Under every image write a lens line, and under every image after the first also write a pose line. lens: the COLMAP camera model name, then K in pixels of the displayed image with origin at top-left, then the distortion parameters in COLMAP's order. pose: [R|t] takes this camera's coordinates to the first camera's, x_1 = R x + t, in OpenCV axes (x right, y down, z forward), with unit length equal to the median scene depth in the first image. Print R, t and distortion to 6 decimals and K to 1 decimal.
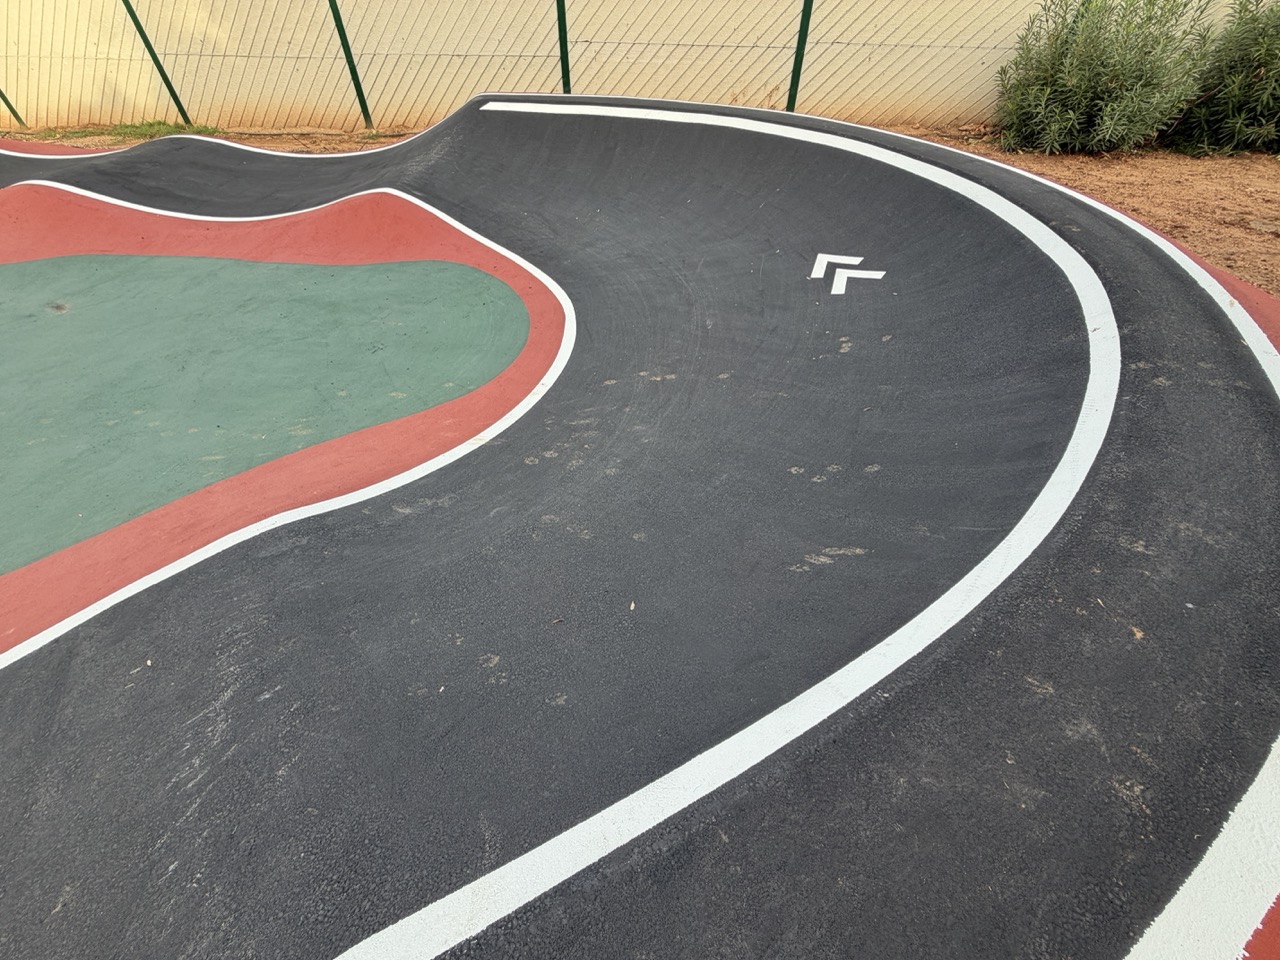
lens RADIAL K [[509.1, 0, 644.4], [0, 509.1, 478.5], [0, 0, 1]] dist [0.000192, -0.000036]
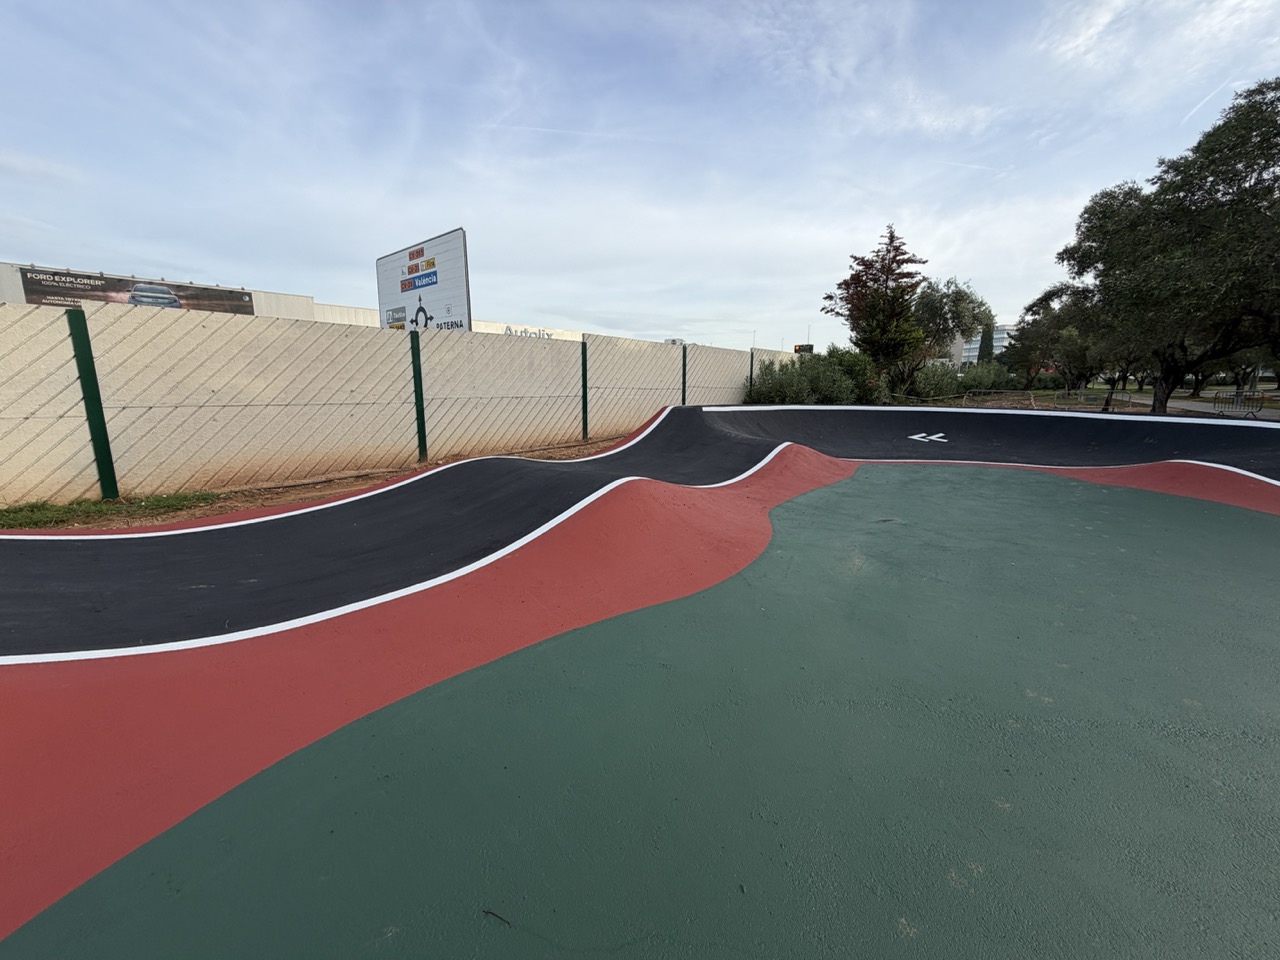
lens RADIAL K [[509.1, 0, 636.5], [0, 509.1, 477.7], [0, 0, 1]] dist [0.000192, -0.000036]
pose [[0.551557, -0.144730, 0.821485, -1.307848], [0.581959, 0.772313, -0.254669, -0.241859], [-0.597586, 0.618535, 0.510202, 0.373692]]
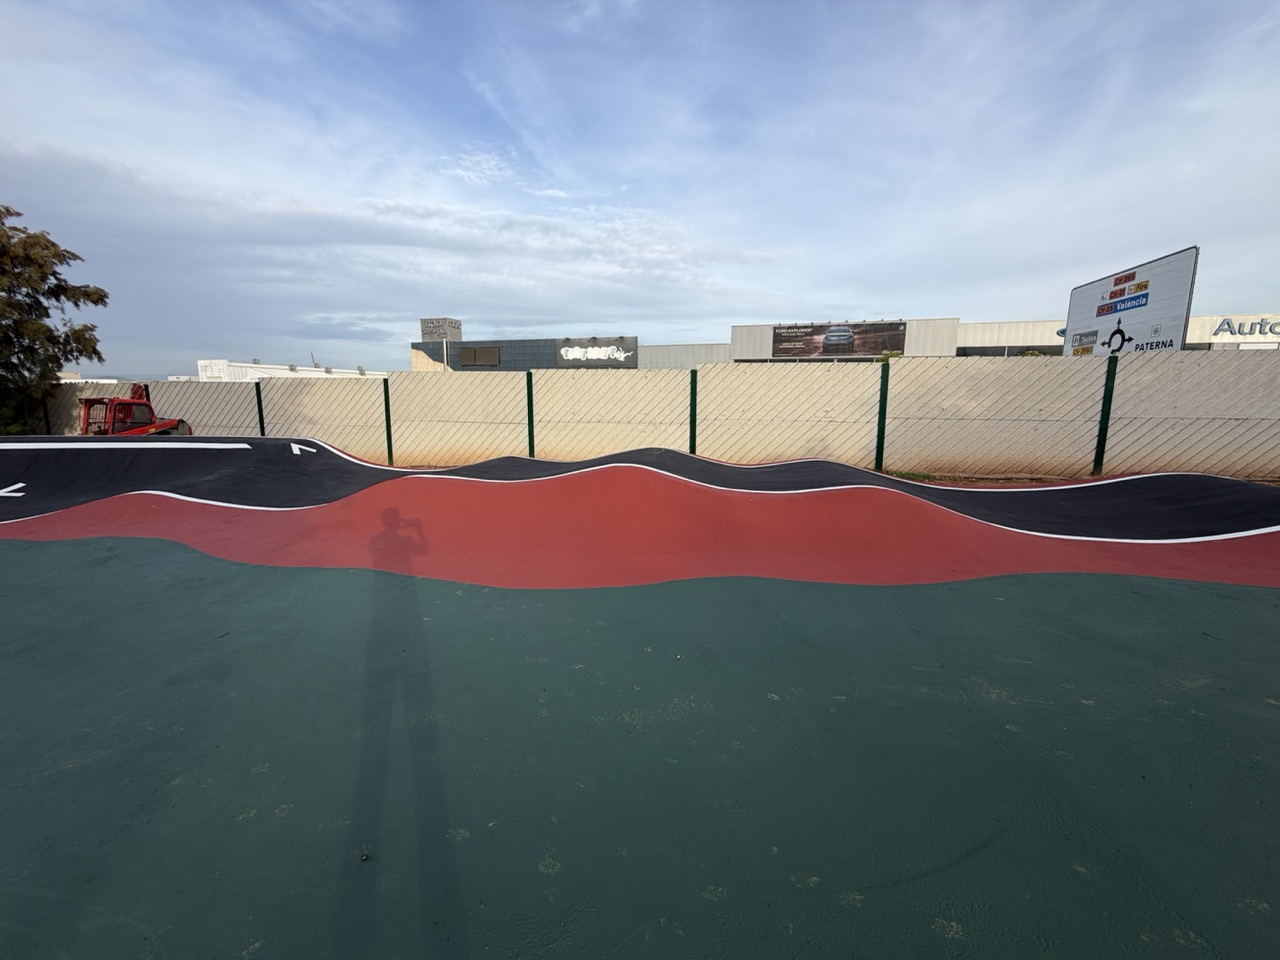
lens RADIAL K [[509.1, 0, 638.5], [0, 509.1, 480.8], [0, 0, 1]] dist [0.000192, -0.000036]
pose [[0.996087, 0.017020, -0.086723, -1.624536], [-0.064236, 0.813377, -0.578180, -0.042625], [0.060698, 0.581488, 0.811288, 0.157605]]
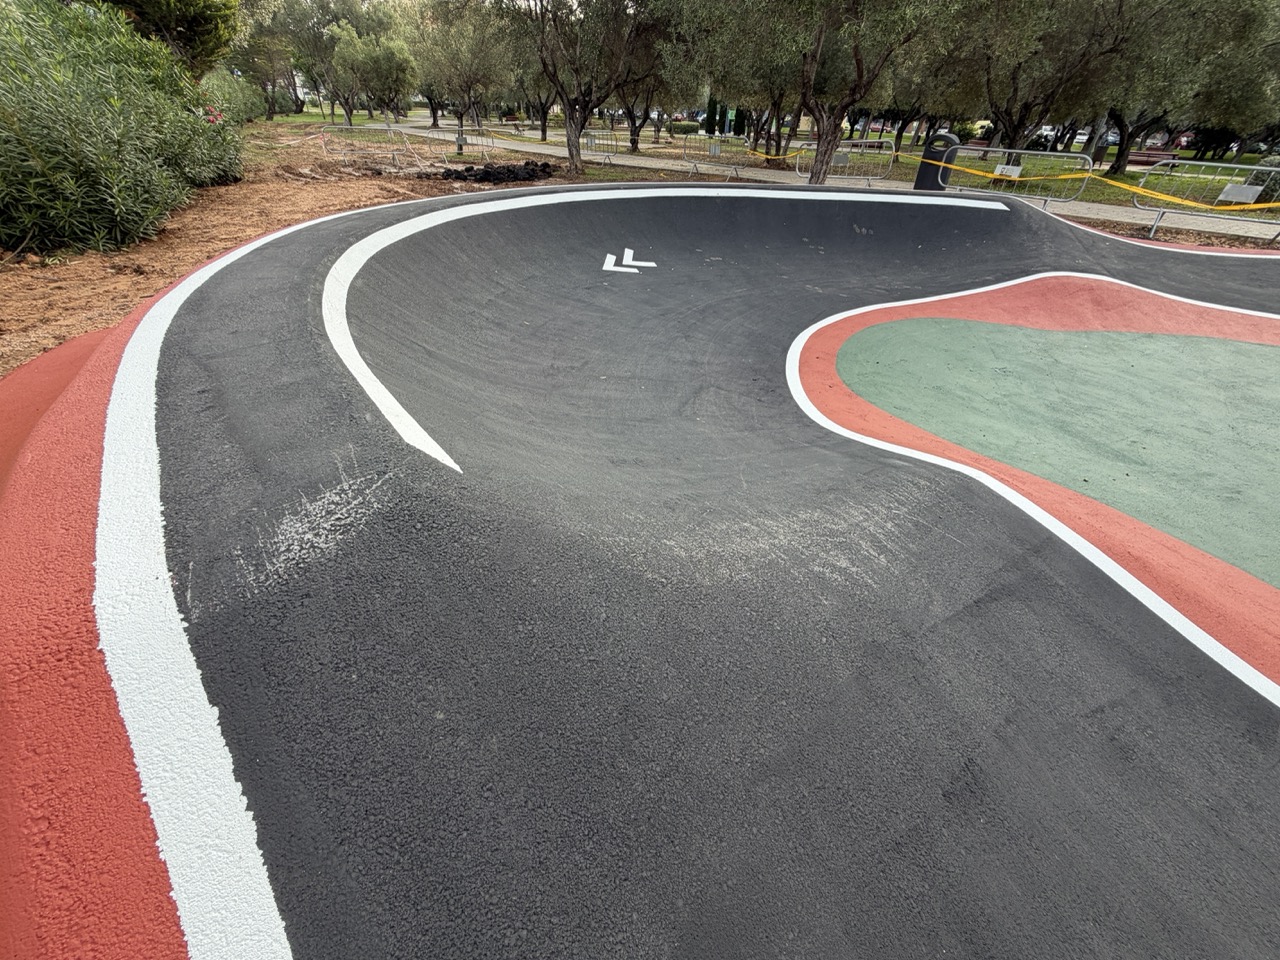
lens RADIAL K [[509.1, 0, 639.9], [0, 509.1, 480.5], [0, 0, 1]] dist [0.000192, -0.000036]
pose [[-0.636373, -0.457975, 0.620716, -0.396196], [0.522870, 0.335512, 0.783606, -0.662423], [-0.567130, 0.823220, 0.025951, 0.752129]]
